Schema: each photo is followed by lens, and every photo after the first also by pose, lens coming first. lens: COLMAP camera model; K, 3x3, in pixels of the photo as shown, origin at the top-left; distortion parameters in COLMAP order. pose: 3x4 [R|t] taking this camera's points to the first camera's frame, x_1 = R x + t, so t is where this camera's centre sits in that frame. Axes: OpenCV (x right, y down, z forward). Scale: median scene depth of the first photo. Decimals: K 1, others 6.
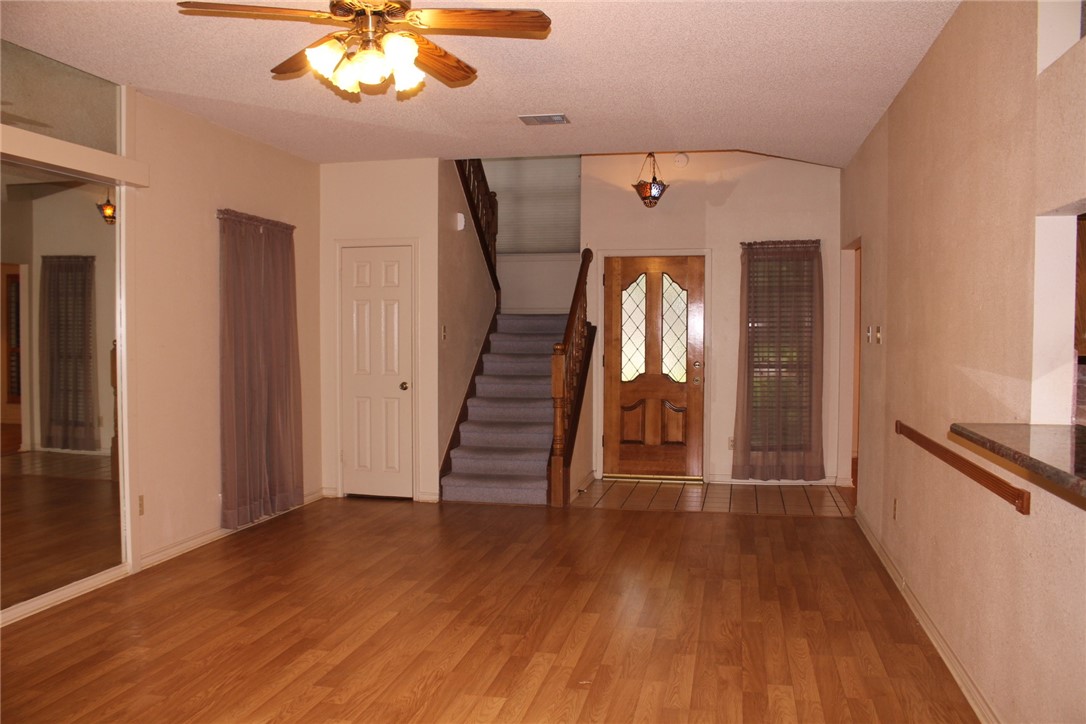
lens RADIAL K [[891.0, 0, 540.4], [0, 891.0, 358.1], [0, 0, 1]] dist [-0.157167, 0.124715]
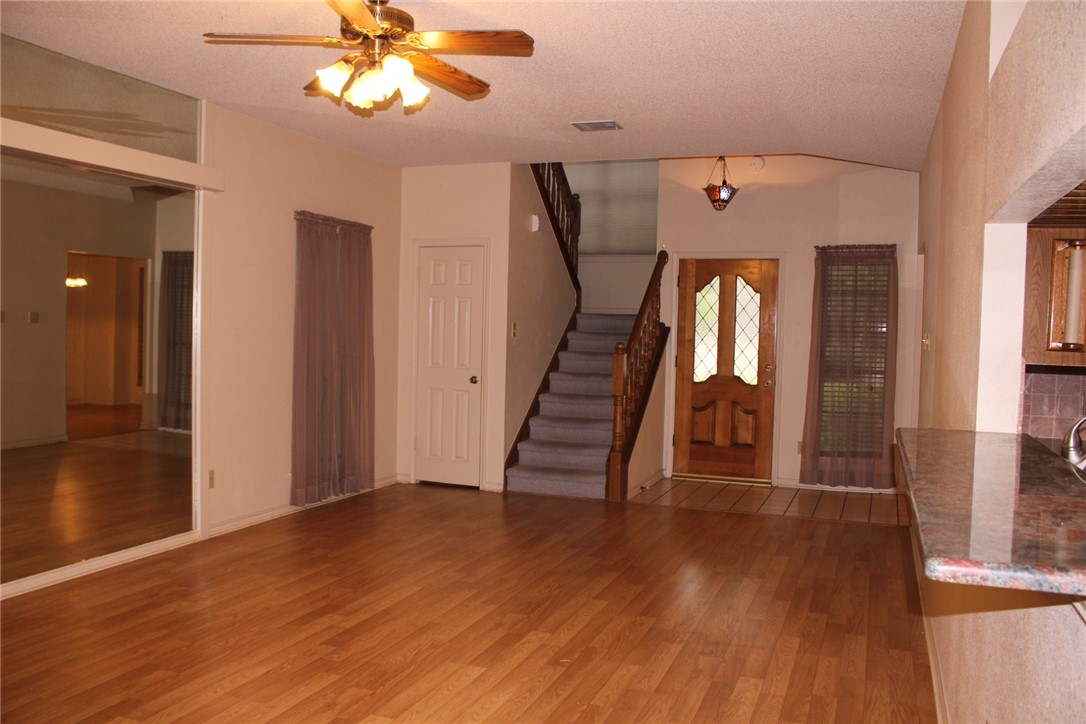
lens RADIAL K [[891.0, 0, 539.9], [0, 891.0, 357.4], [0, 0, 1]] dist [-0.157167, 0.124715]
pose [[0.987986, 0.027049, -0.152158, 0.142916], [-0.027109, 0.999631, 0.001680, 0.002036], [0.152147, 0.002465, 0.988355, -0.046180]]
